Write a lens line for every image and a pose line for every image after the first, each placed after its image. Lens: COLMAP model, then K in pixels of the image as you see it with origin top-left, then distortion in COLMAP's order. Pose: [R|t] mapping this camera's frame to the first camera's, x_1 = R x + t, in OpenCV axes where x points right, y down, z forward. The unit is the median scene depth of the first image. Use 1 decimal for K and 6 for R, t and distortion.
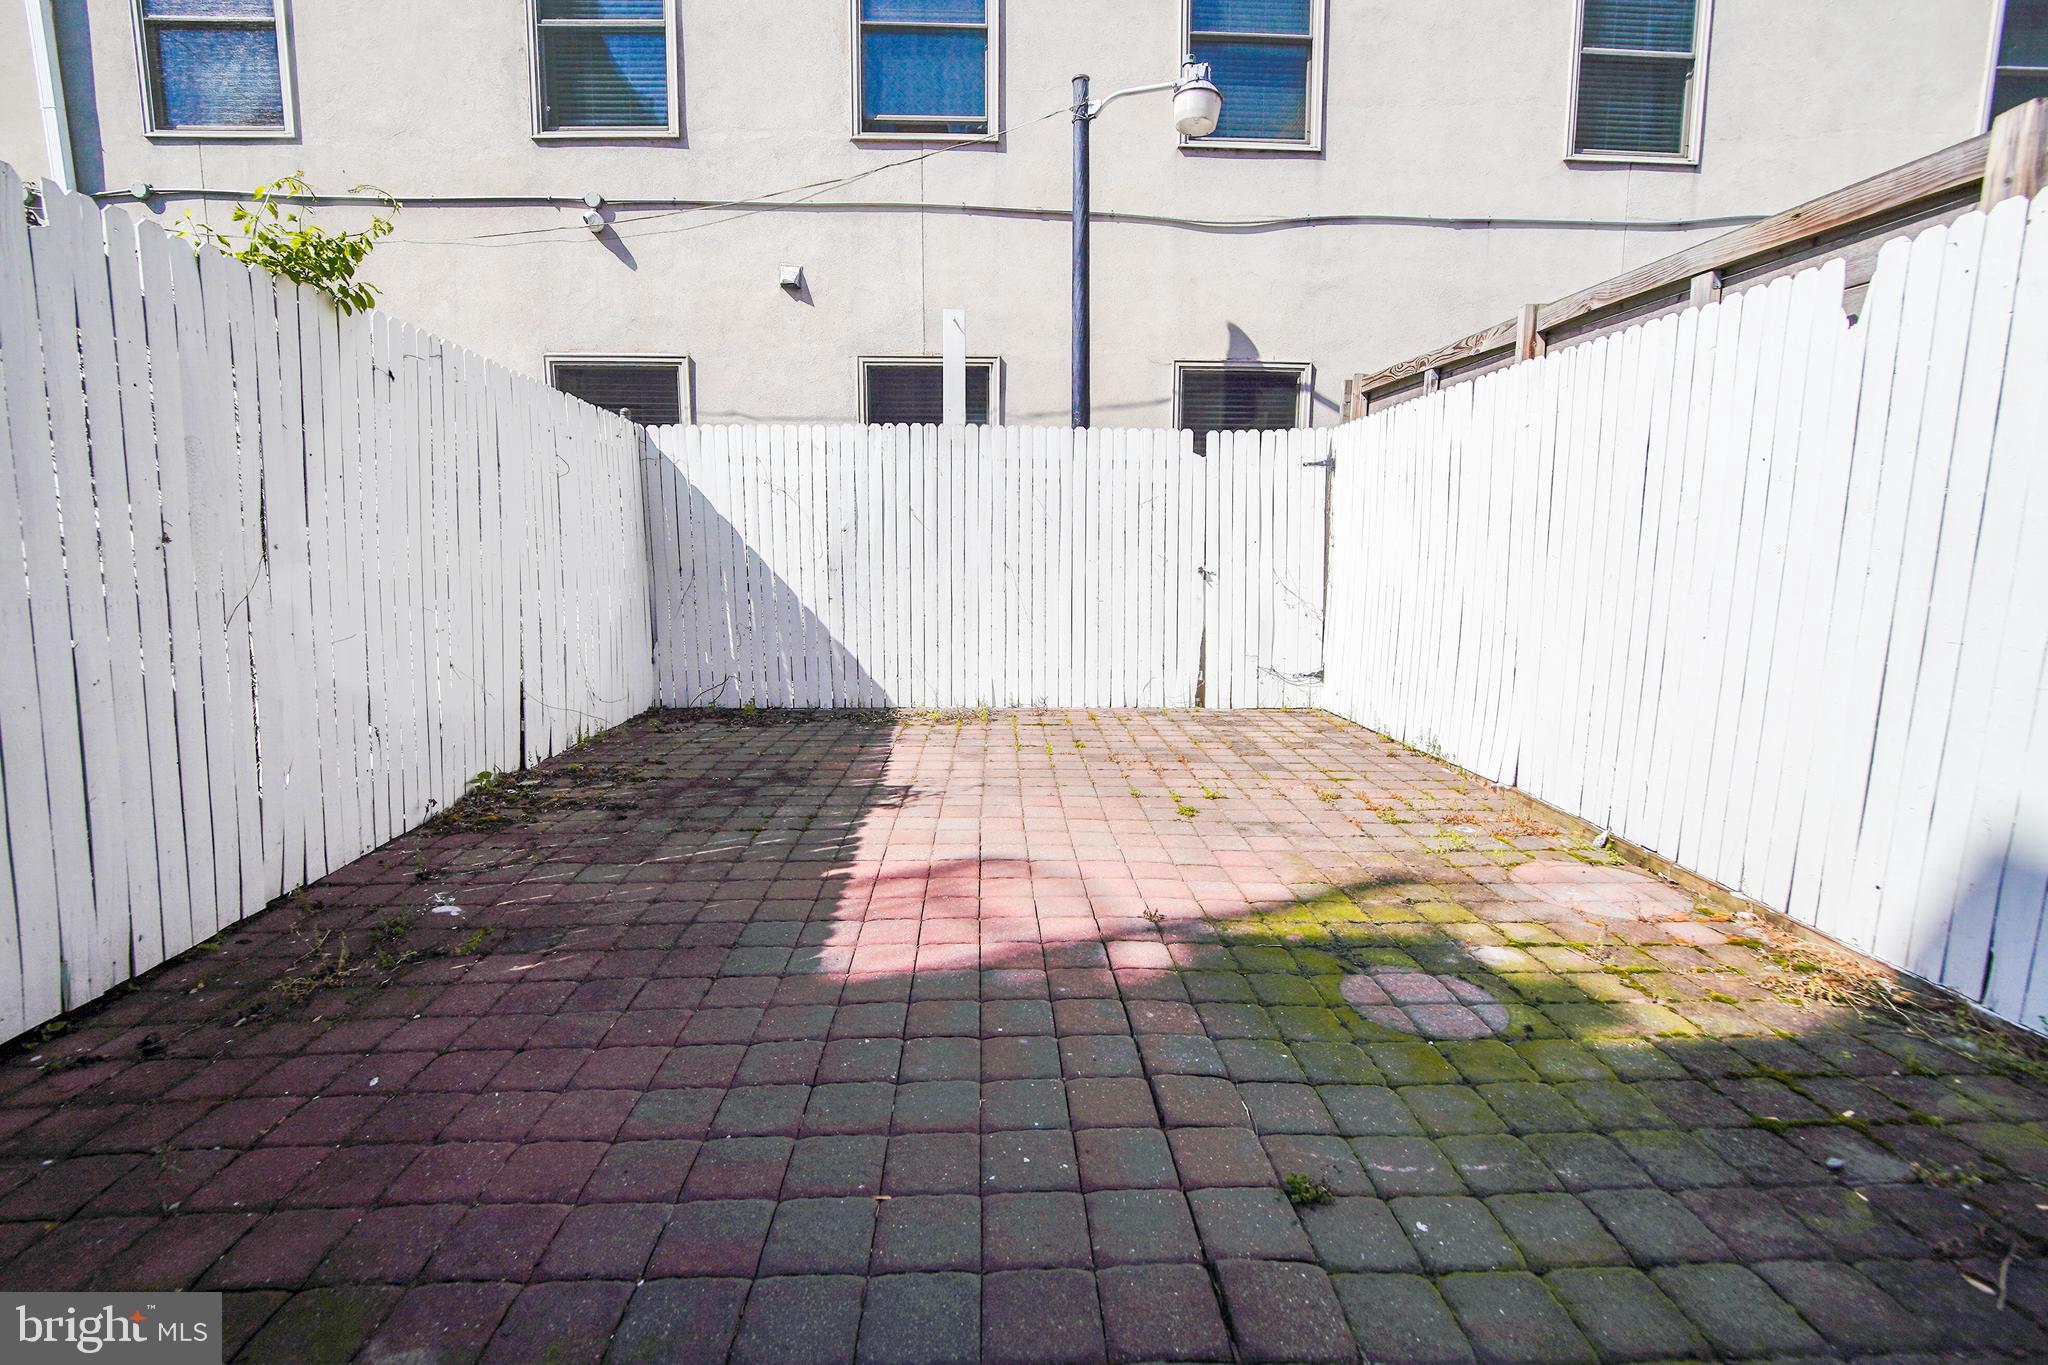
lens RADIAL K [[906.7, 0, 1021.3], [0, 906.7, 670.4], [0, 0, 1]] dist [-0.030415, 0.000469]
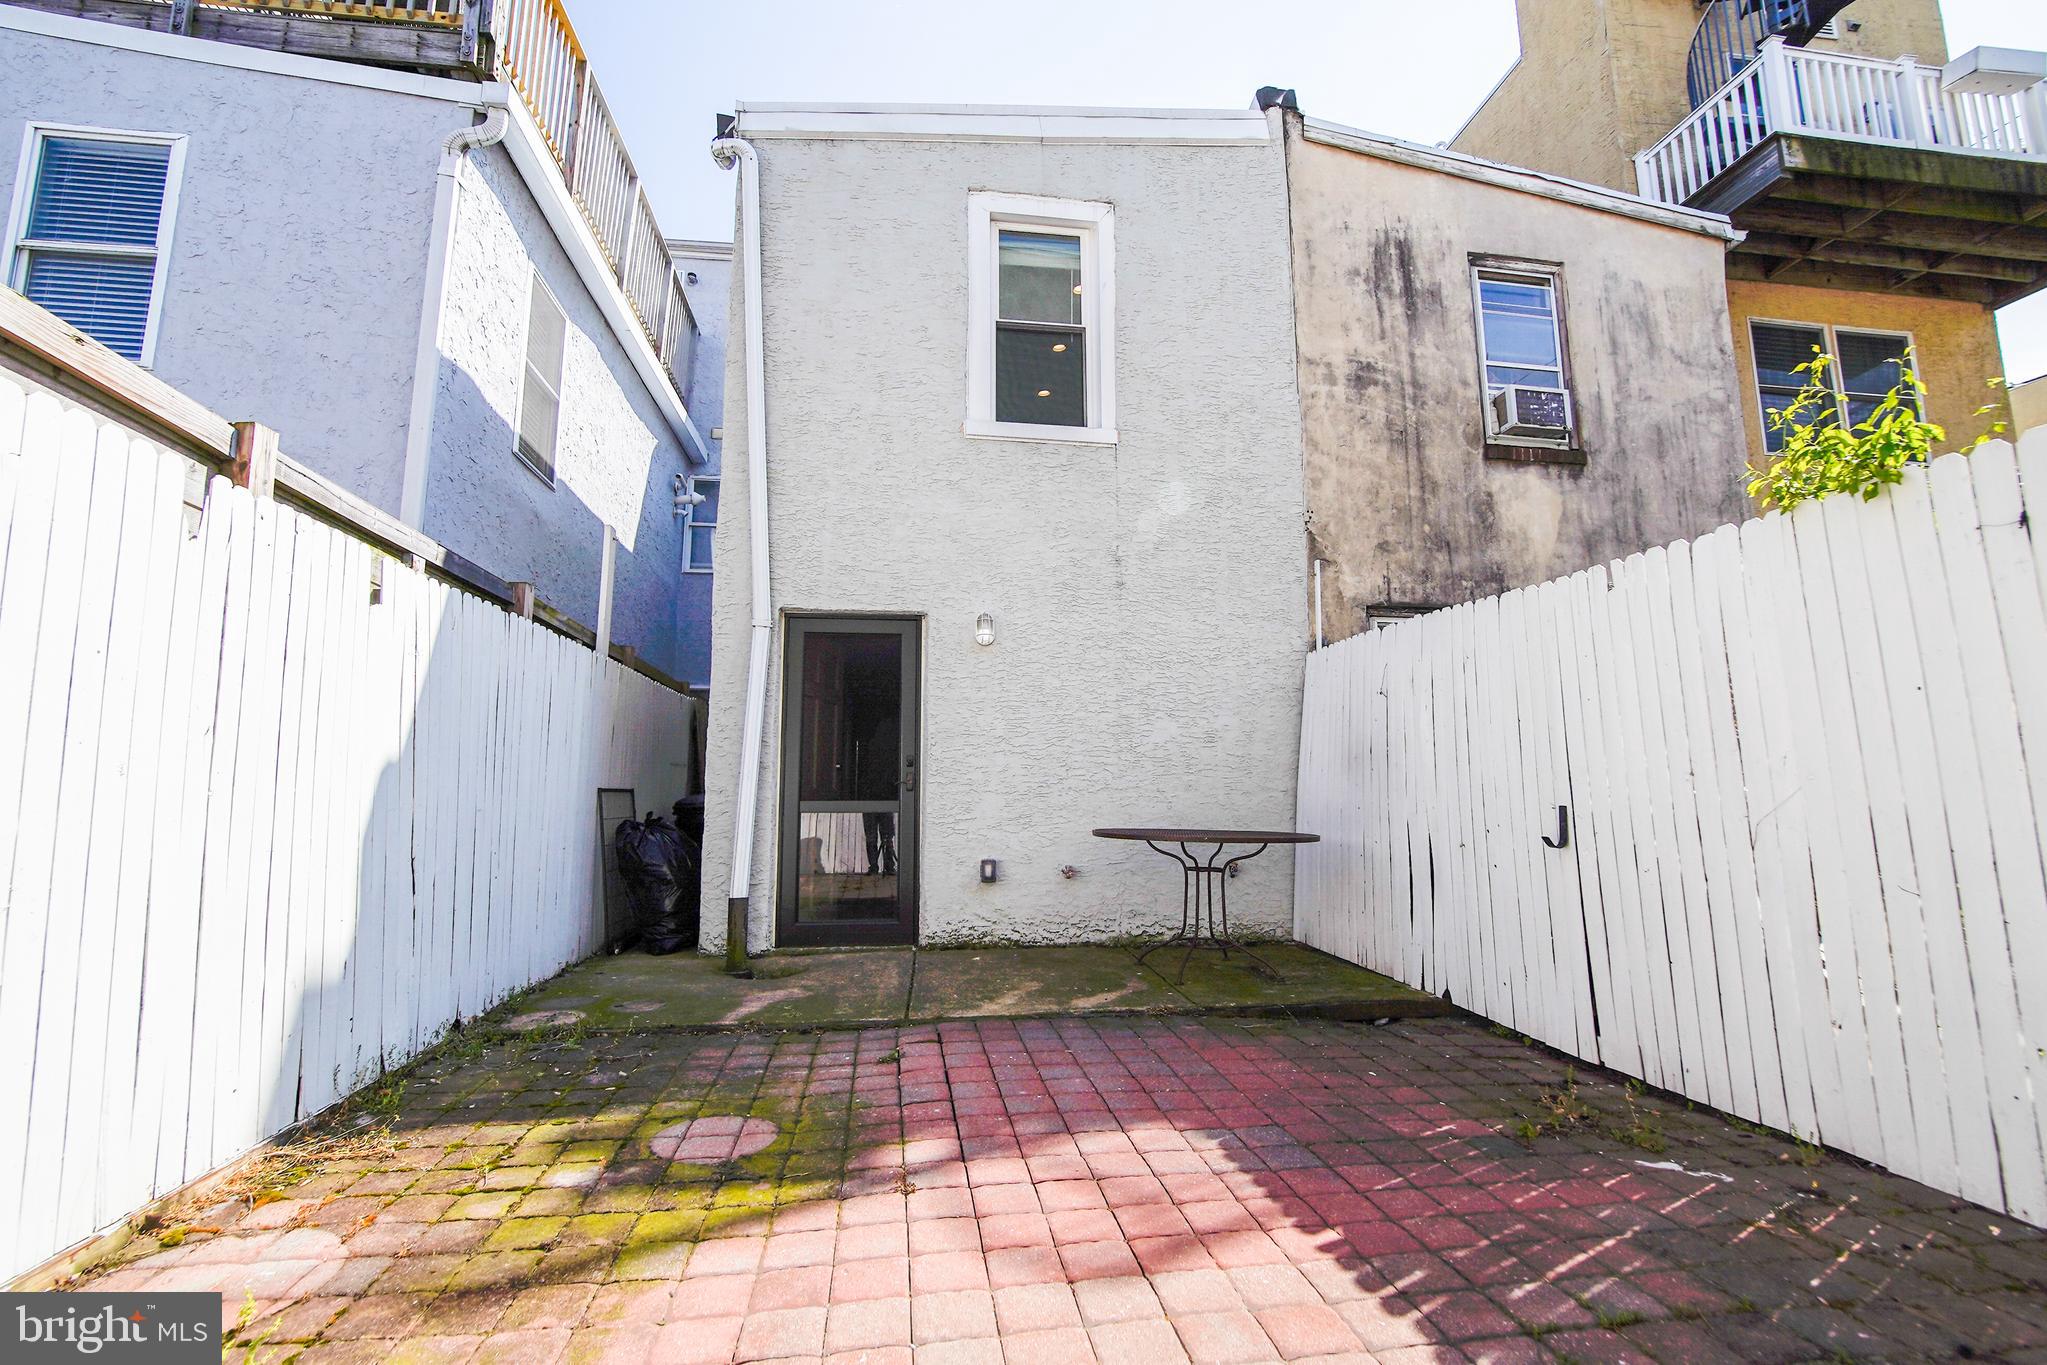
lens RADIAL K [[912.2, 0, 1024.9], [0, 912.2, 649.5], [0, 0, 1]] dist [-0.030907, 0.000360]
pose [[-0.994624, -0.018492, -0.101887, 0.129293], [-0.016679, 0.999687, -0.018621, -0.251986], [0.102200, -0.016821, -0.994622, 1.932303]]
